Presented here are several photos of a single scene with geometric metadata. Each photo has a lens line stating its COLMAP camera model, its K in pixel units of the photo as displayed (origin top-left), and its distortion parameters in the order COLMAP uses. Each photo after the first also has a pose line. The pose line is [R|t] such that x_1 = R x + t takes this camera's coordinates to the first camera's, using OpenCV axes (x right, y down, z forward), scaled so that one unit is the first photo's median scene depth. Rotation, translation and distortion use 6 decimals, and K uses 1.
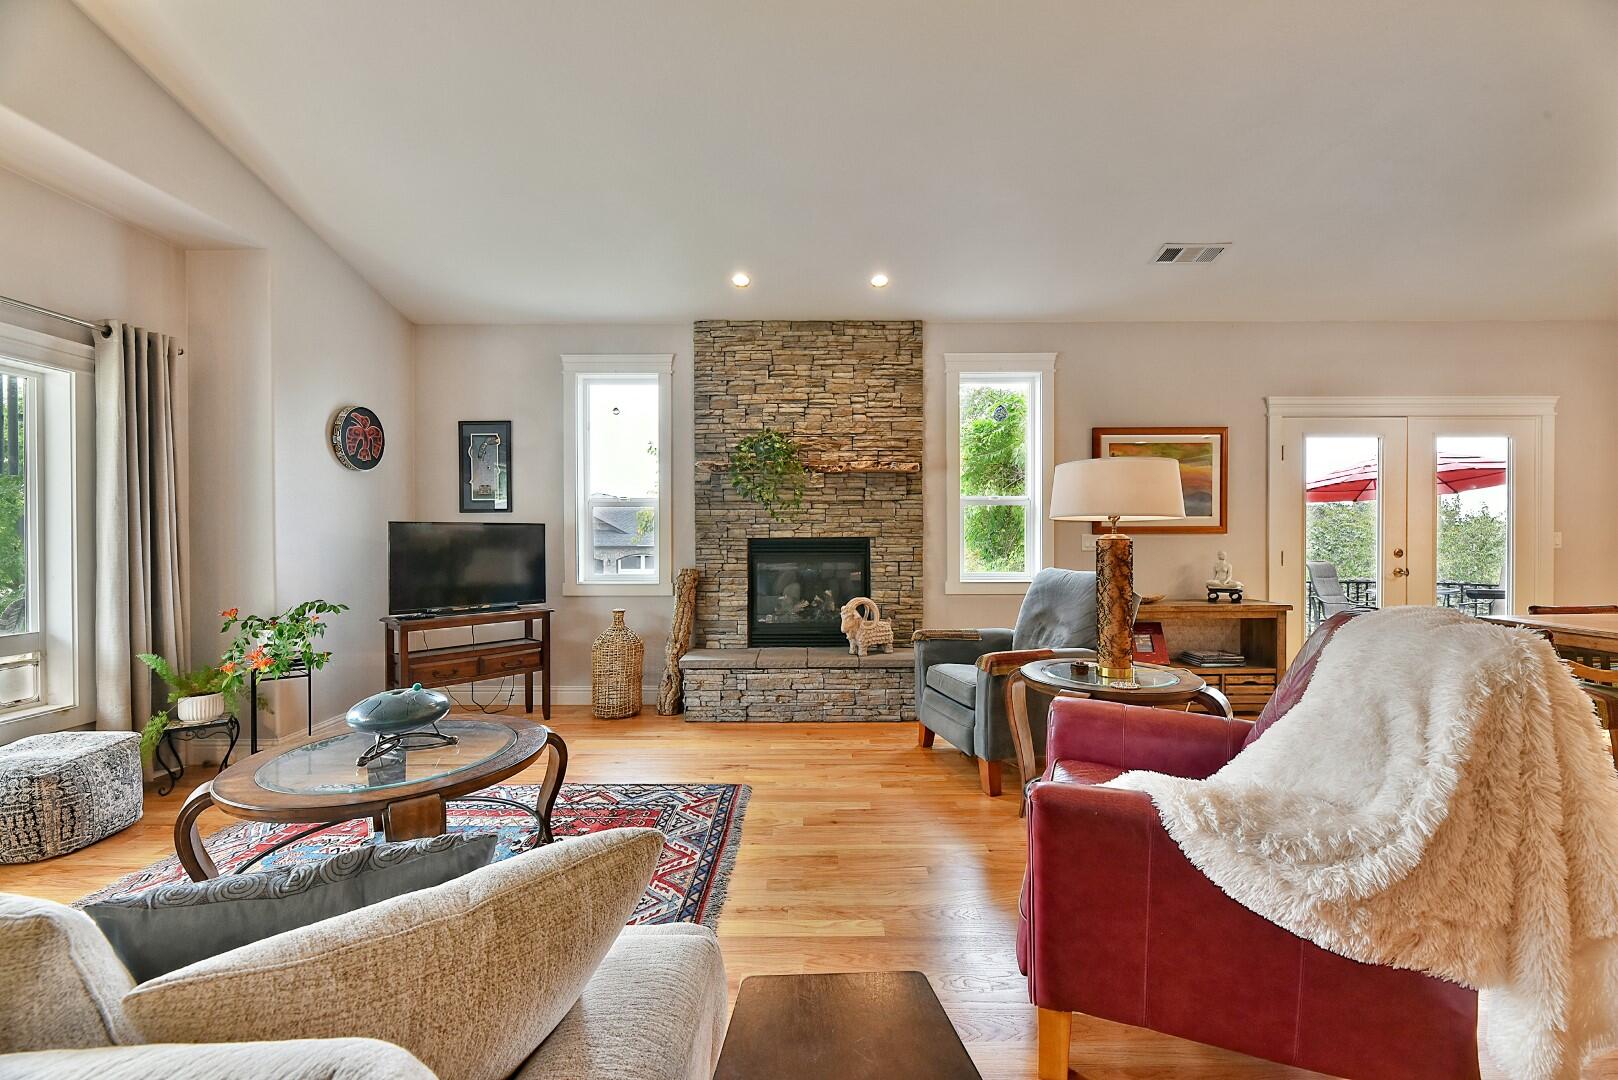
lens RADIAL K [[648.7, 0, 807.7], [0, 648.7, 541.8], [0, 0, 1]] dist [0.000568, -0.003685]
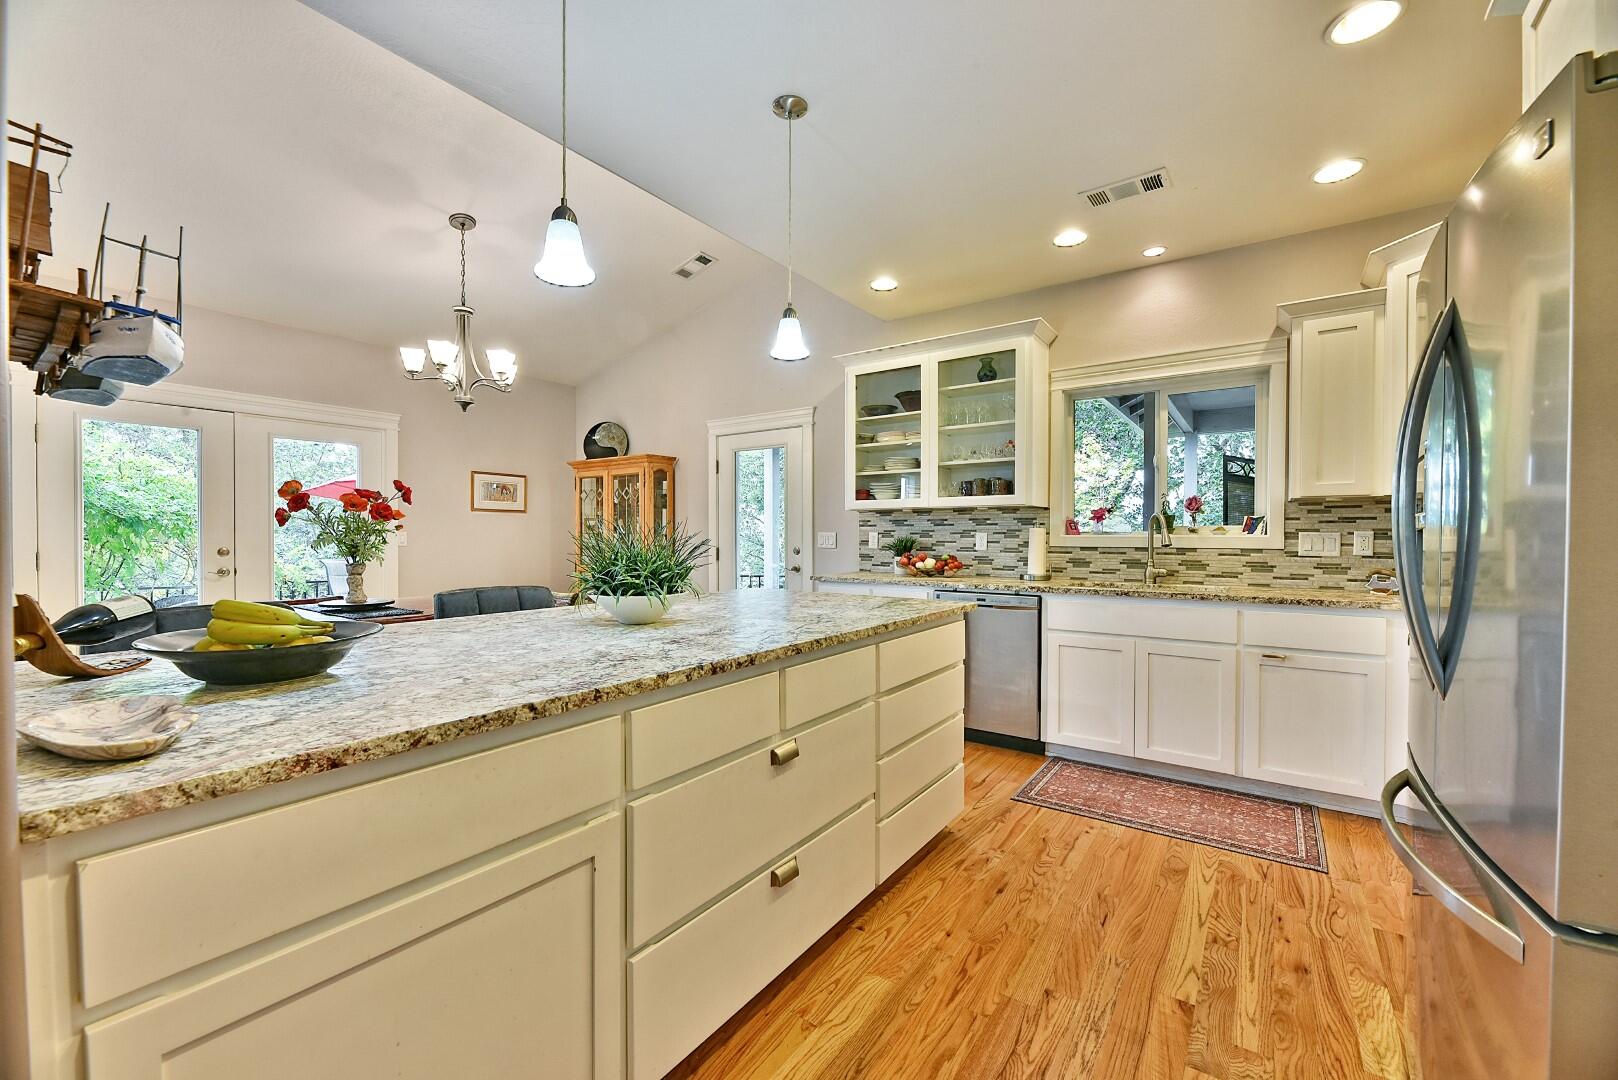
lens RADIAL K [[652.5, 0, 808.5], [0, 652.5, 542.5], [0, 0, 1]] dist [0.002964, -0.004282]
pose [[0.578695, -0.005348, 0.815527, 0.628287], [0.001669, 0.999984, 0.005373, -0.000740], [-0.815542, -0.001748, 0.578695, -0.282500]]
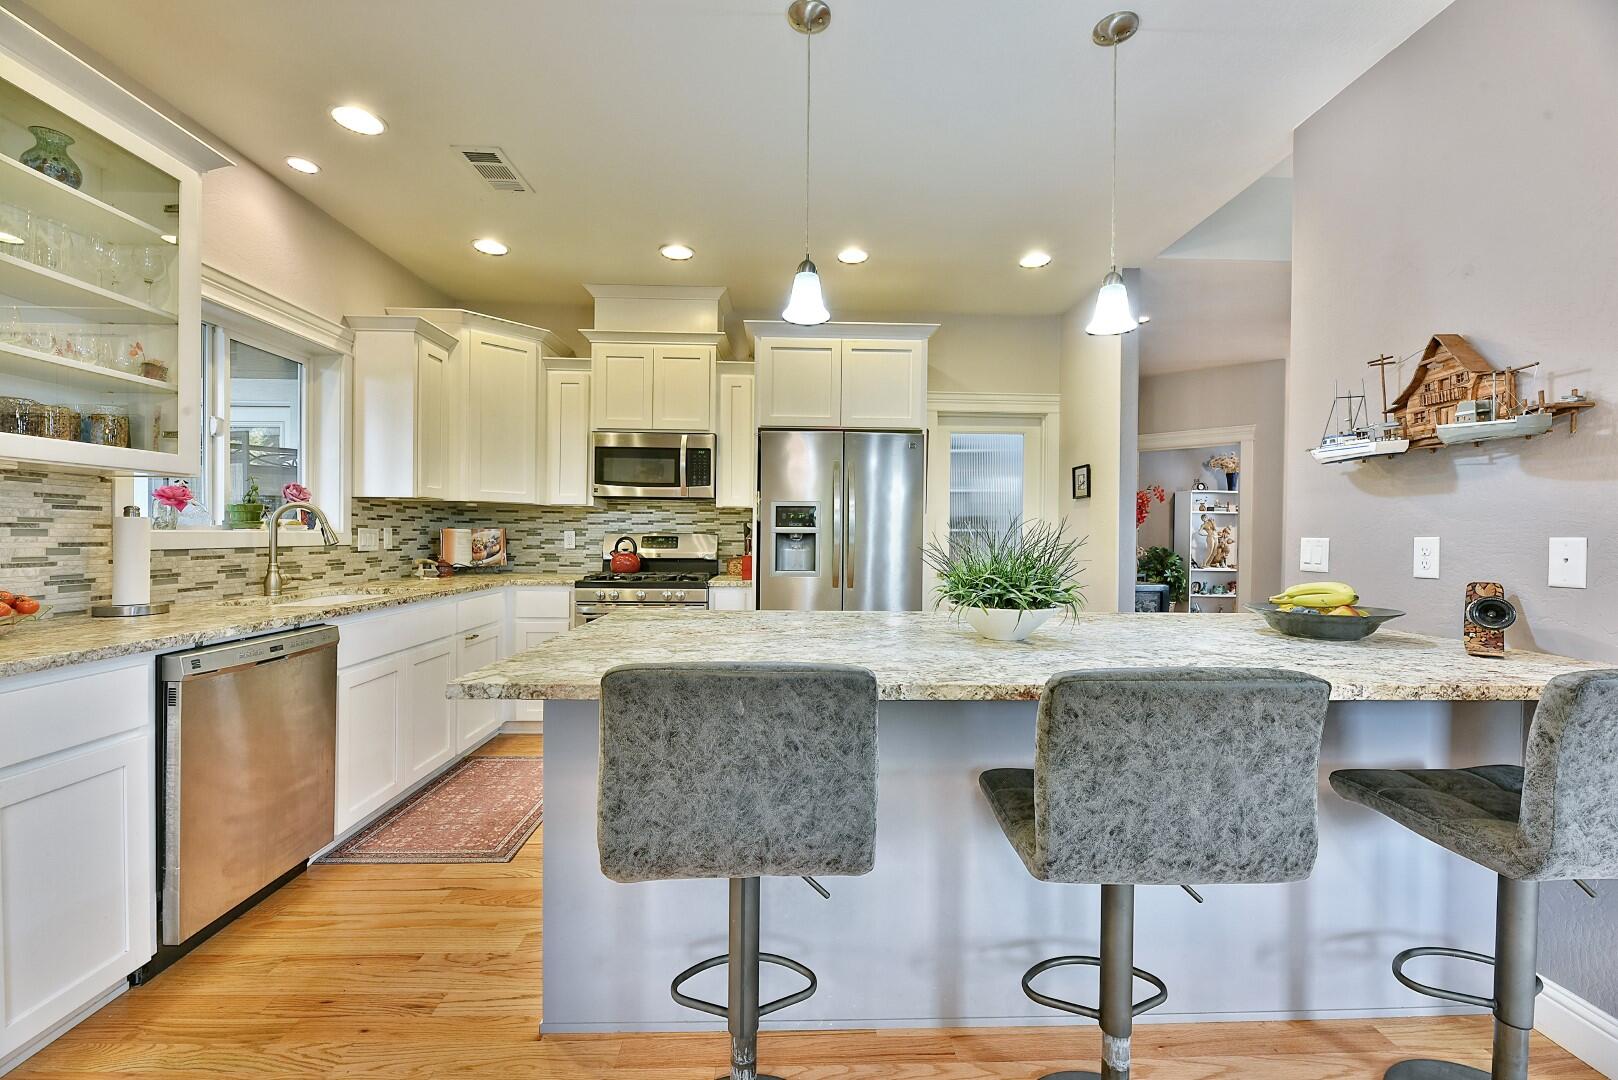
lens RADIAL K [[648.7, 0, 807.7], [0, 648.7, 541.8], [0, 0, 1]] dist [0.000568, -0.003685]
pose [[-0.999461, -0.007057, -0.032065, 1.048500], [-0.007633, 0.999811, 0.017886, -0.008892], [0.031932, 0.018121, -0.999326, 0.443173]]
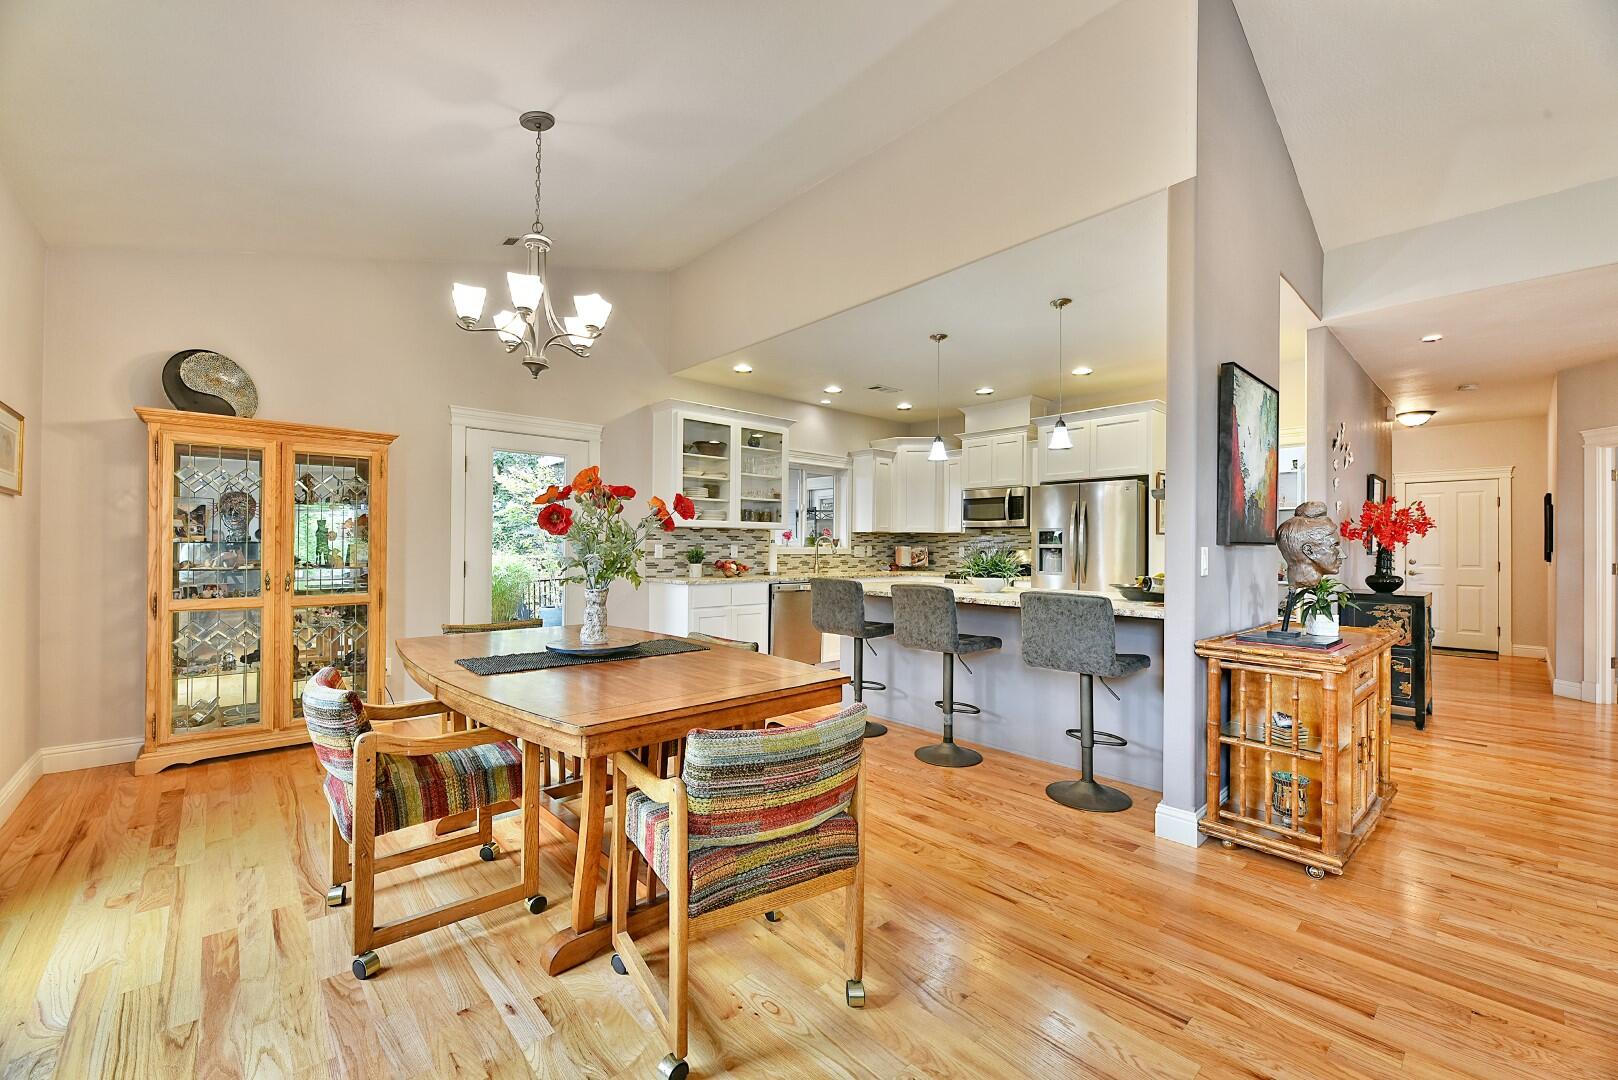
lens RADIAL K [[648.7, 0, 807.7], [0, 648.7, 541.8], [0, 0, 1]] dist [0.000568, -0.003685]
pose [[-0.671258, 0.003340, 0.741217, 0.420829], [-0.000751, 0.999986, -0.005187, -0.010342], [-0.741224, -0.004038, -0.671246, 0.857576]]
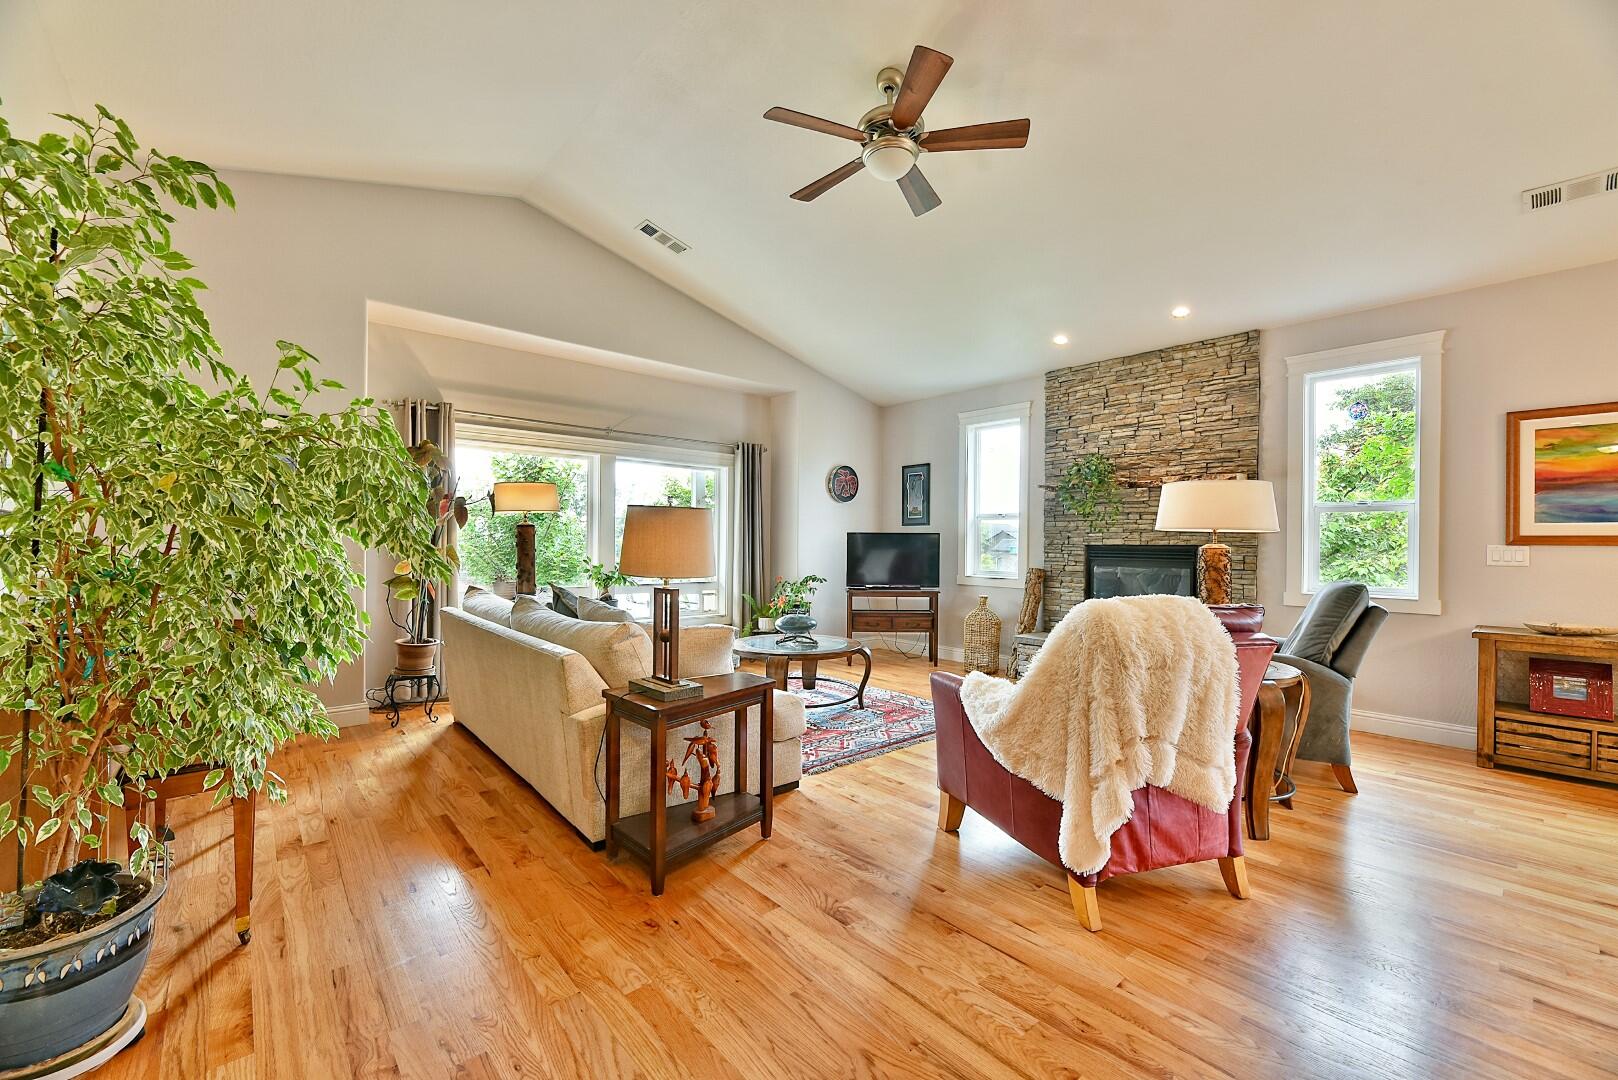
lens RADIAL K [[652.5, 0, 808.5], [0, 652.5, 542.5], [0, 0, 1]] dist [0.002964, -0.004282]
pose [[0.660560, 0.009279, -0.750716, 0.478089], [-0.014048, 0.999901, -0.000002, -0.002707], [0.750642, 0.010547, 0.660625, -0.182474]]
